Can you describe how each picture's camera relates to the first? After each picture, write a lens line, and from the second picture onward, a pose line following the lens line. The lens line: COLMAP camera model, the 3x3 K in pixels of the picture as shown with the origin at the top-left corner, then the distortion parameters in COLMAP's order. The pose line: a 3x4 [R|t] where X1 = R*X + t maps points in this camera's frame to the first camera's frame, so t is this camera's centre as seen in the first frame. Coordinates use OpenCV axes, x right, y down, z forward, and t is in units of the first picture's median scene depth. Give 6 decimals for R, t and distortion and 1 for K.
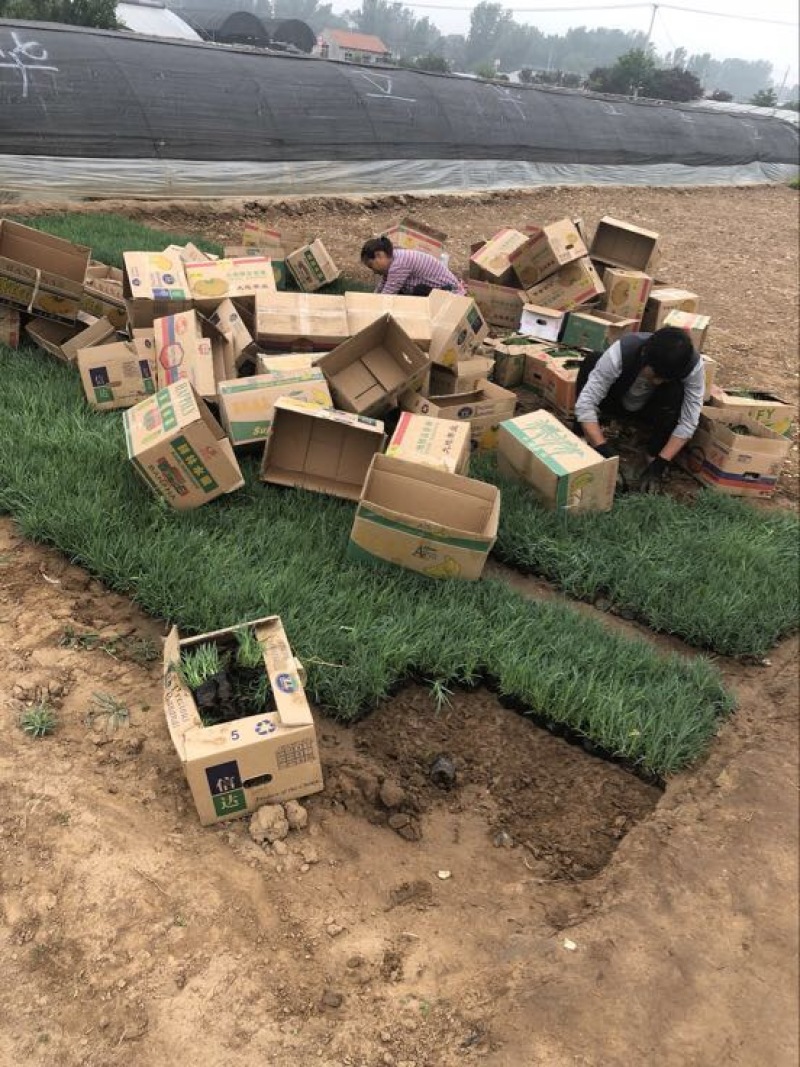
lens RADIAL K [[892.8, 0, 400.0], [0, 892.8, 533.5], [0, 0, 1]] dist [0.019817, 0.004556]
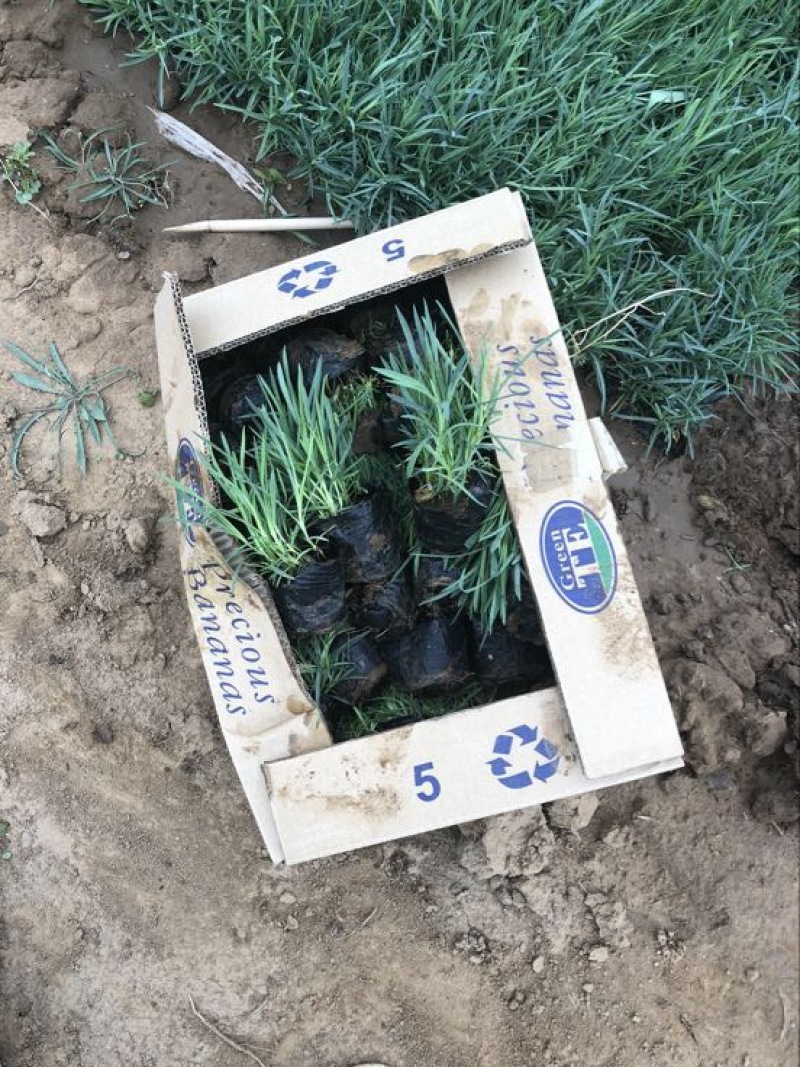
lens RADIAL K [[892.8, 0, 400.0], [0, 892.8, 533.5], [0, 0, 1]] dist [0.019817, 0.004556]
pose [[0.996210, 0.050835, -0.070583, -0.166780], [0.019623, 0.659188, 0.751722, -0.061926], [0.084741, -0.750258, 0.655692, 0.814040]]
